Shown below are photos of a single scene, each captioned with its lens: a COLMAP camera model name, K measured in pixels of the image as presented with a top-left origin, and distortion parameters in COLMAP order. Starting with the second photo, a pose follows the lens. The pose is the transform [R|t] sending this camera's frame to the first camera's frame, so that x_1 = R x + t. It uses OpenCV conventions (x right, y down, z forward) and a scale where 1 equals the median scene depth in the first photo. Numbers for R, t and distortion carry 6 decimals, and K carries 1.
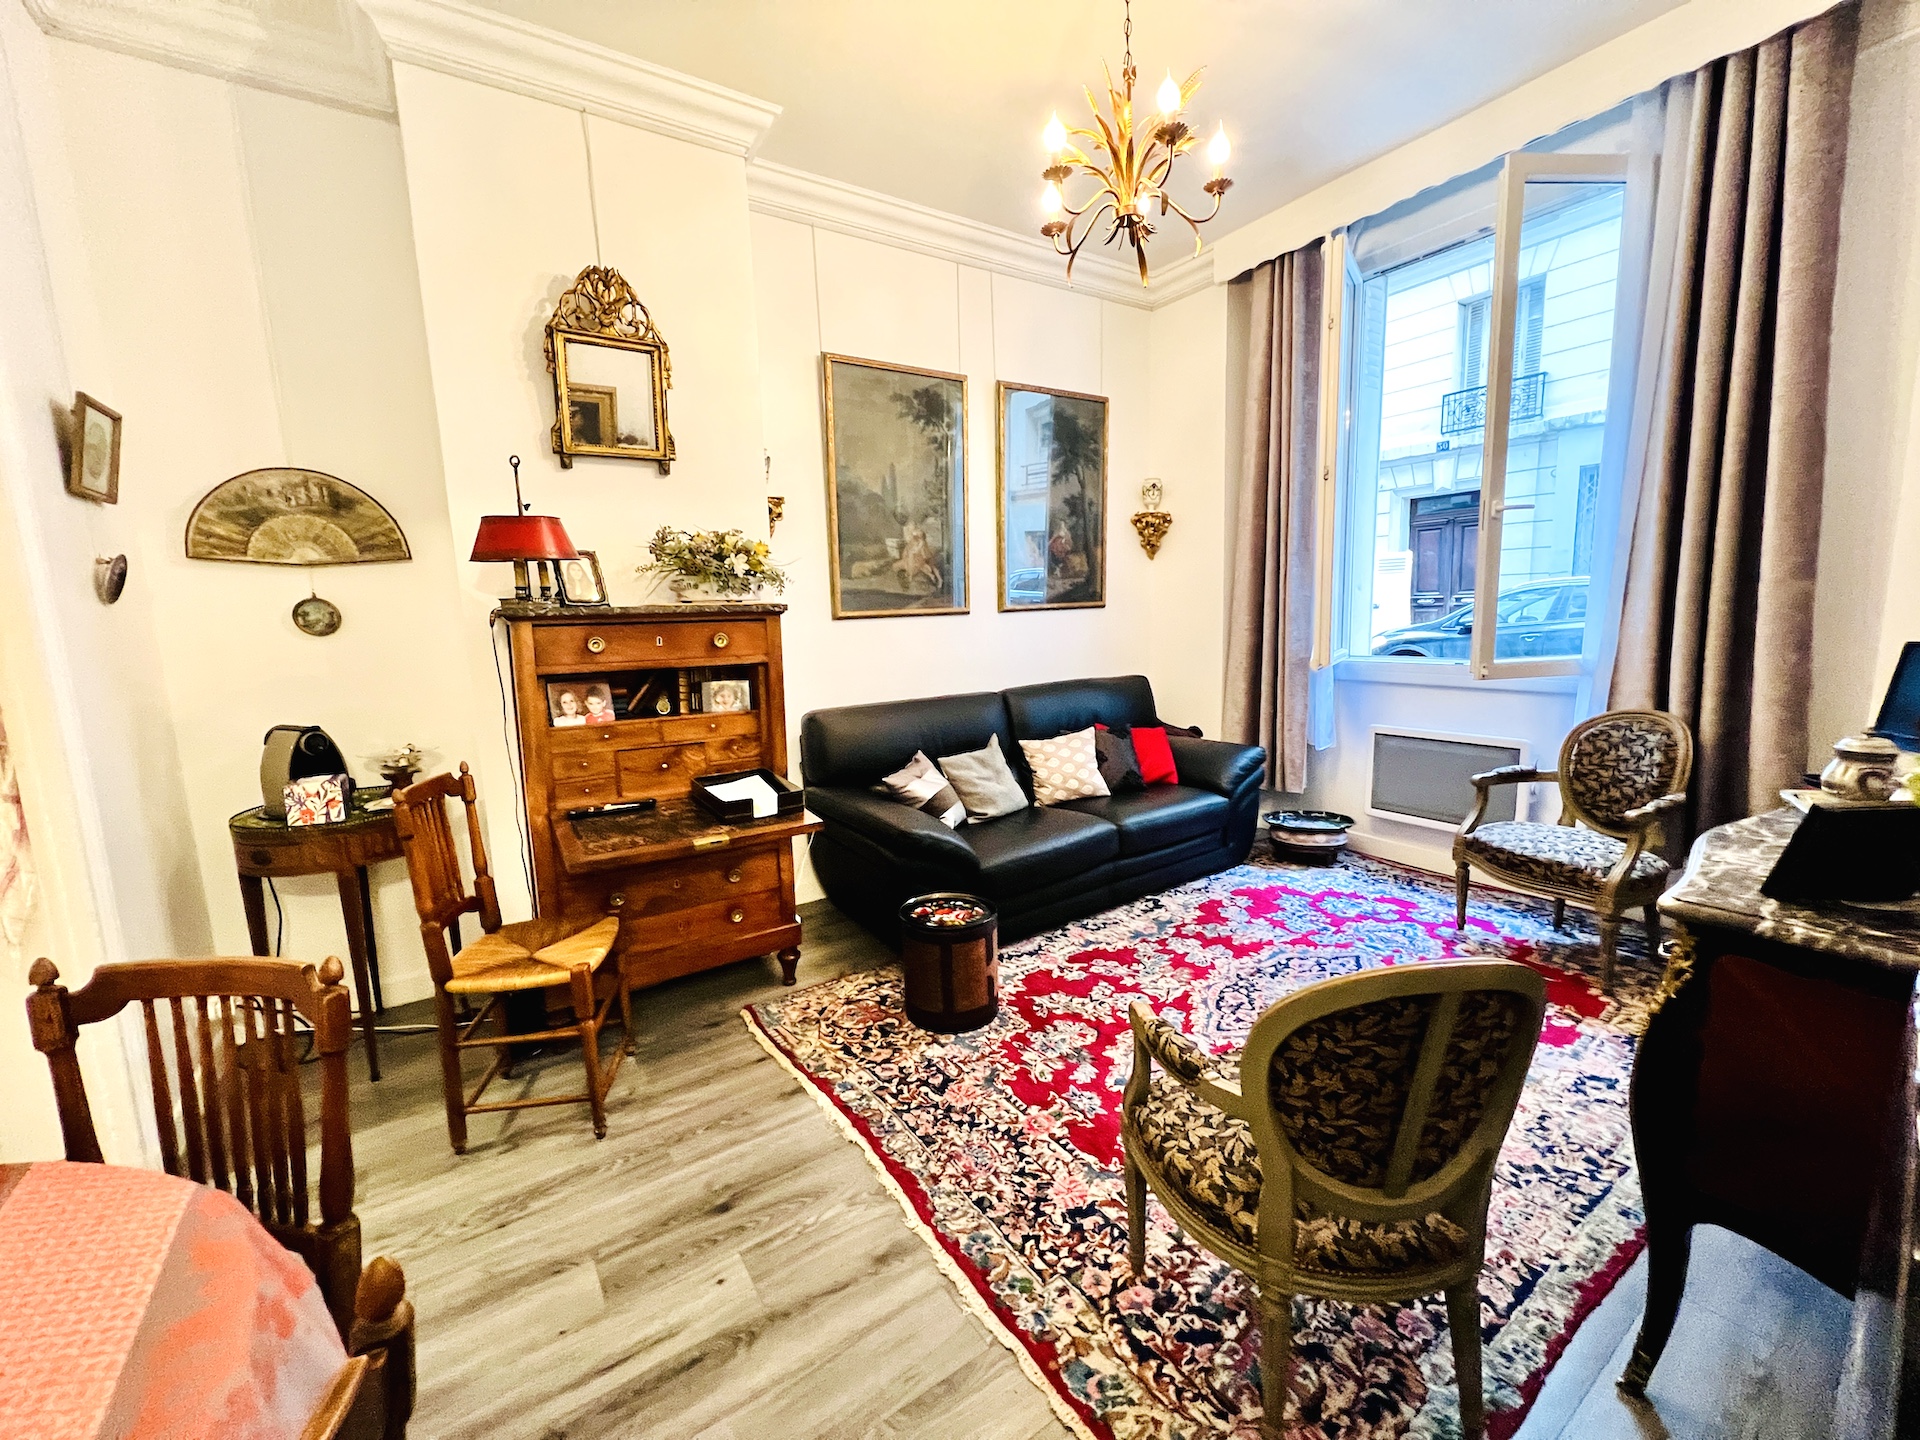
lens RADIAL K [[765.6, 0, 956.1], [0, 765.6, 721.2], [0, 0, 1]] dist [0.001014, 0.000256]
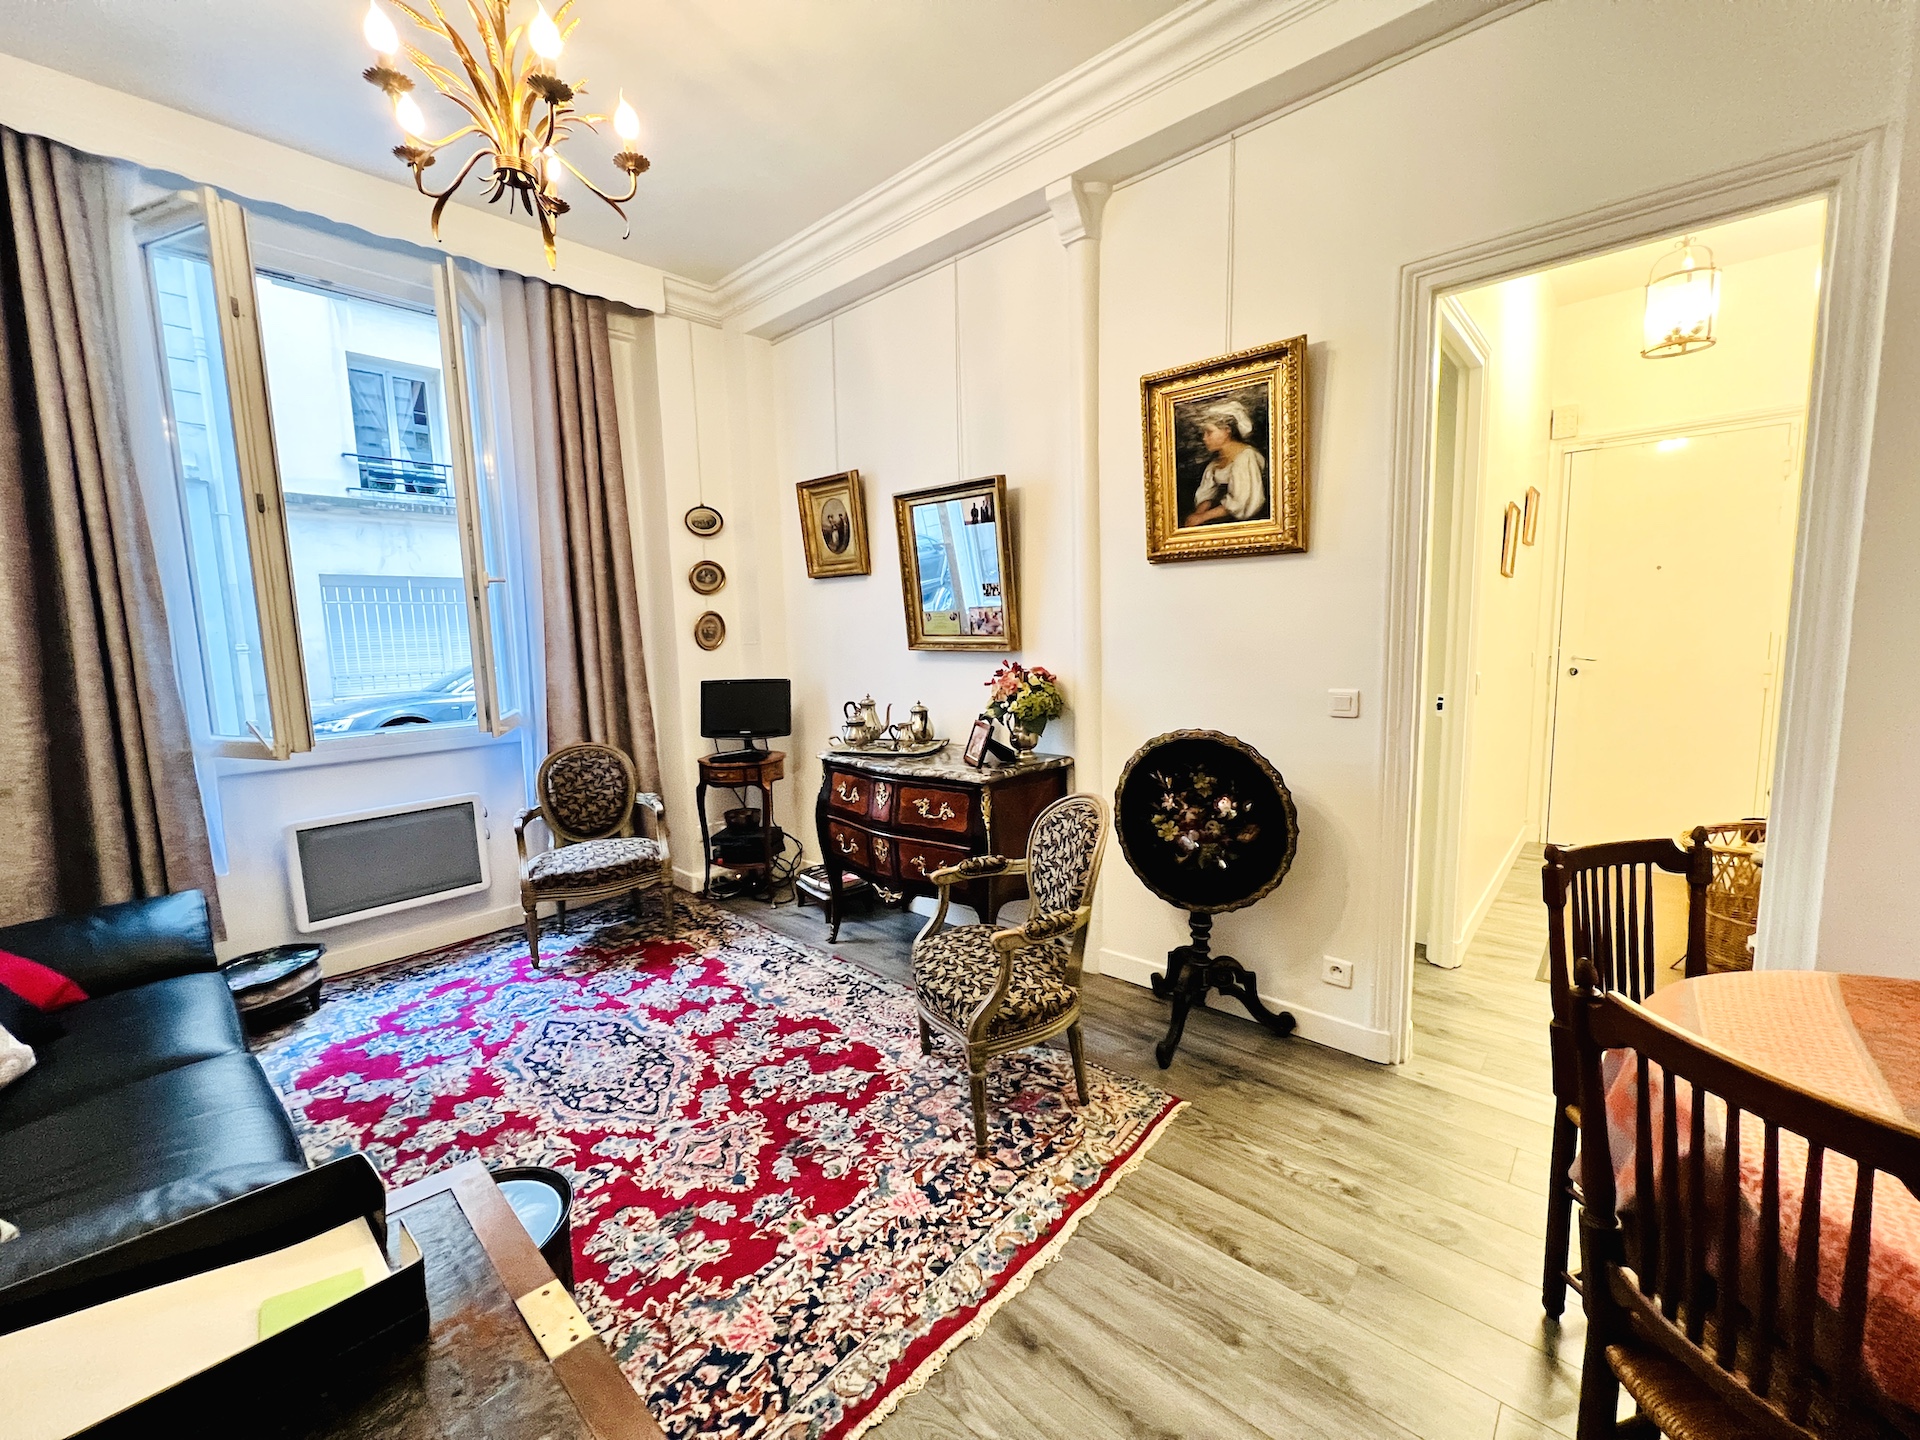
lens RADIAL K [[765.6, 0, 956.1], [0, 765.6, 721.2], [0, 0, 1]] dist [0.001014, 0.000256]
pose [[-0.241321, -0.073307, 0.967673, -0.663151], [0.179499, 0.976565, 0.118745, -0.115783], [-0.953700, 0.202352, -0.222507, 0.824074]]
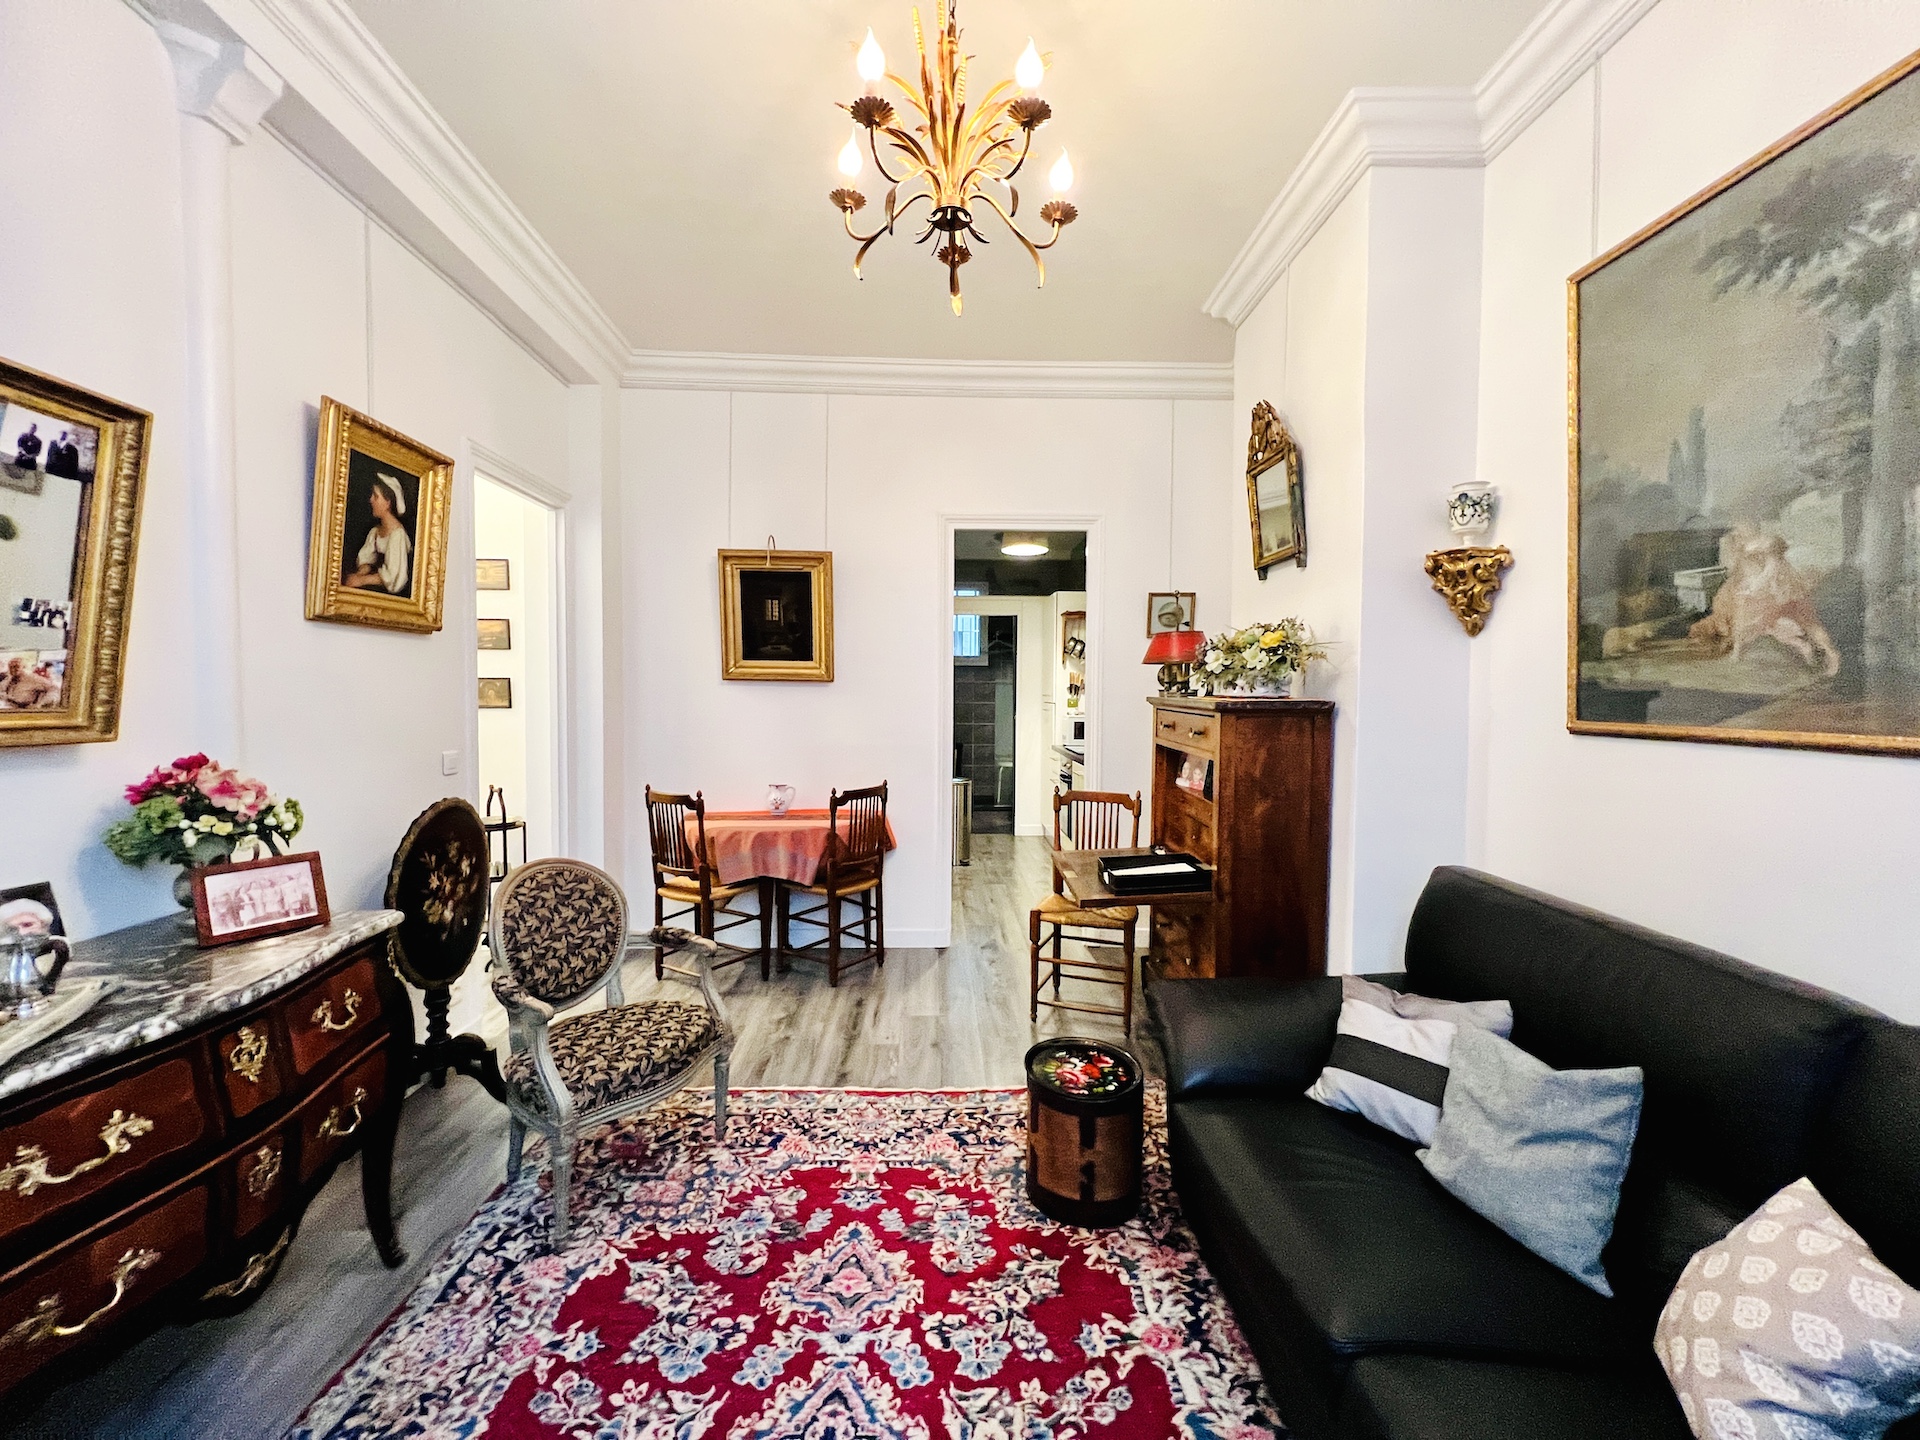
lens RADIAL K [[765.6, 0, 956.1], [0, 765.6, 721.2], [0, 0, 1]] dist [0.001014, 0.000256]
pose [[-0.527227, 0.065029, -0.847233, 0.861379], [-0.114578, 0.982521, 0.146714, -0.270118], [0.841964, 0.174426, -0.510560, 1.421222]]
